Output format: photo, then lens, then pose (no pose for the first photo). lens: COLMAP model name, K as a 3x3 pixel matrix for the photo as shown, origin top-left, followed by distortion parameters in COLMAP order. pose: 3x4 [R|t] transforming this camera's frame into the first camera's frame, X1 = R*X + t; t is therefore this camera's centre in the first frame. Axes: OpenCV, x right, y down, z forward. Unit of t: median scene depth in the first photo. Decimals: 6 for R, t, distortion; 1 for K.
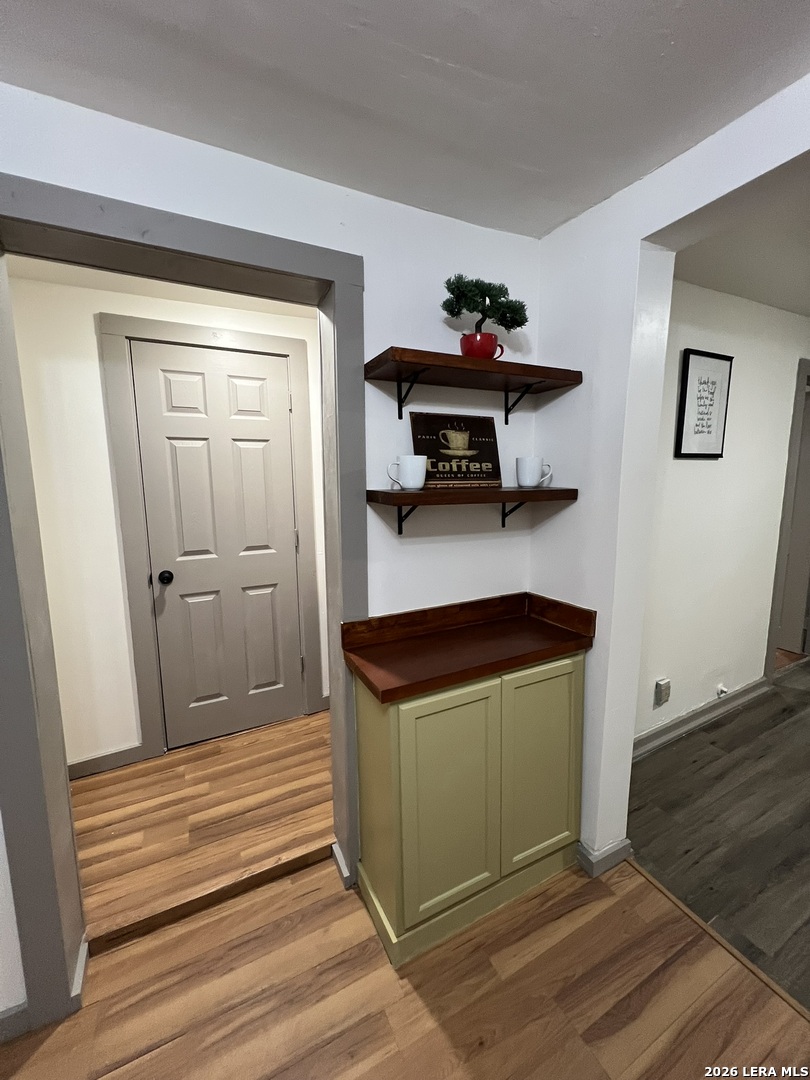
lens RADIAL K [[434.3, 0, 403.9], [0, 434.3, 537.5], [0, 0, 1]] dist [-0.000758, -0.000094]
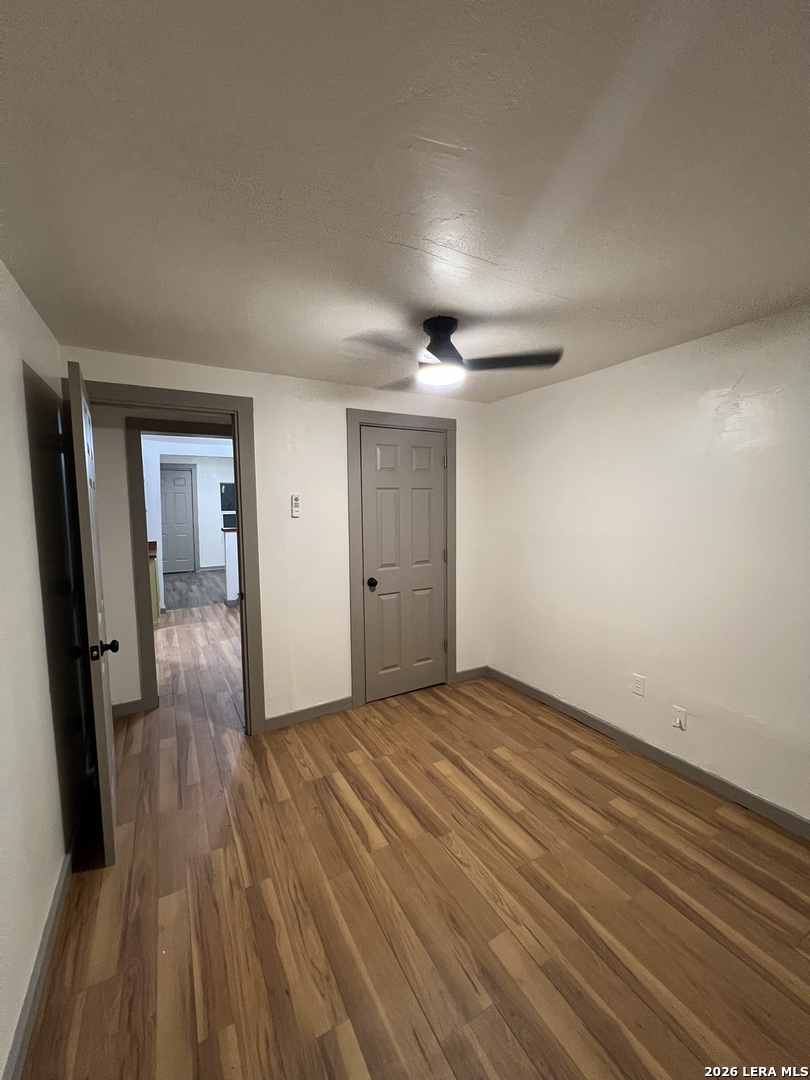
lens RADIAL K [[434.9, 0, 406.9], [0, 434.9, 537.2], [0, 0, 1]] dist [-0.002303, 0.000148]
pose [[-0.050073, -0.074366, 0.995973, -3.400089], [0.135856, 0.987448, 0.080559, 0.119400], [-0.989462, 0.139342, -0.039341, -1.020582]]
